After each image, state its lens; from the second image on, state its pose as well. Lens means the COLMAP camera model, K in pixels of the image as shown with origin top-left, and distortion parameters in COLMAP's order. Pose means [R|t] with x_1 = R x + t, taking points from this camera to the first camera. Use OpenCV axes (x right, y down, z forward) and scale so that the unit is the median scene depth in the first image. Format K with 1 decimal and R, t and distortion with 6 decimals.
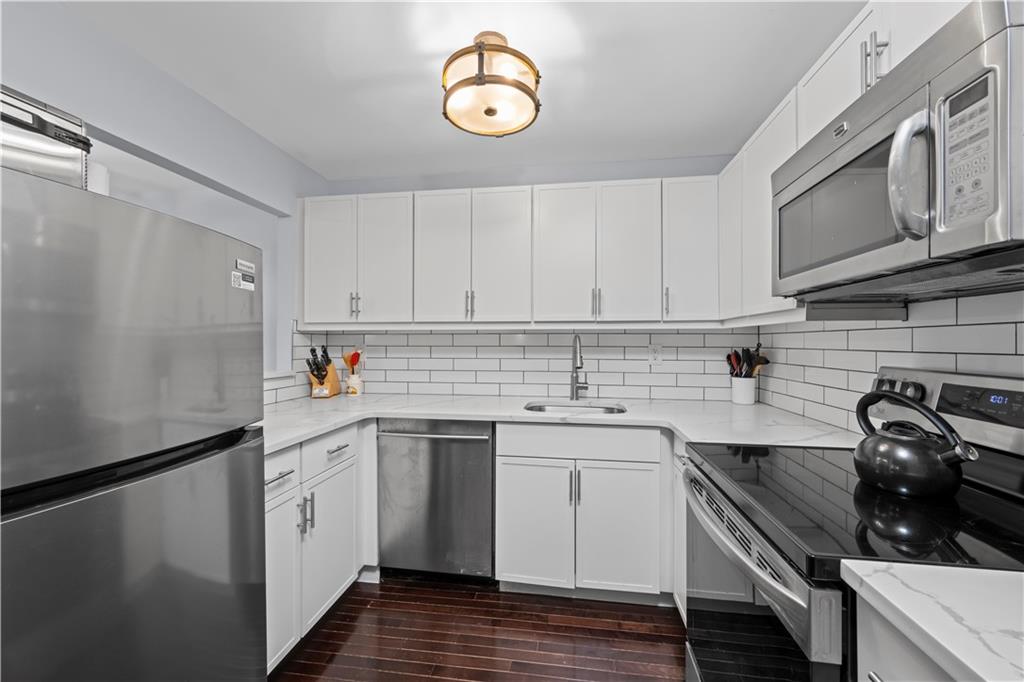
lens RADIAL K [[405.0, 0, 509.1], [0, 405.0, 336.5], [0, 0, 1]] dist [0.003505, 0.000764]
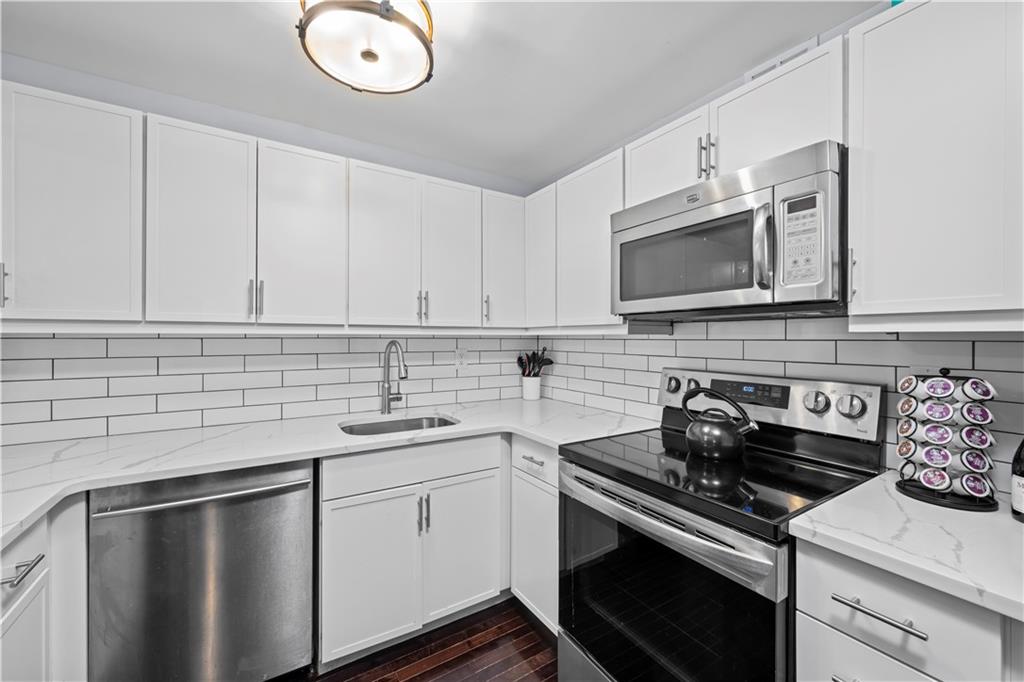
lens RADIAL K [[405.0, 0, 506.1], [0, 405.0, 332.9], [0, 0, 1]] dist [0.003505, 0.000764]
pose [[0.755901, 0.006302, 0.654655, -0.257290], [-0.008773, 0.999961, 0.000503, -0.026166], [-0.654627, -0.006124, 0.755928, 0.185553]]
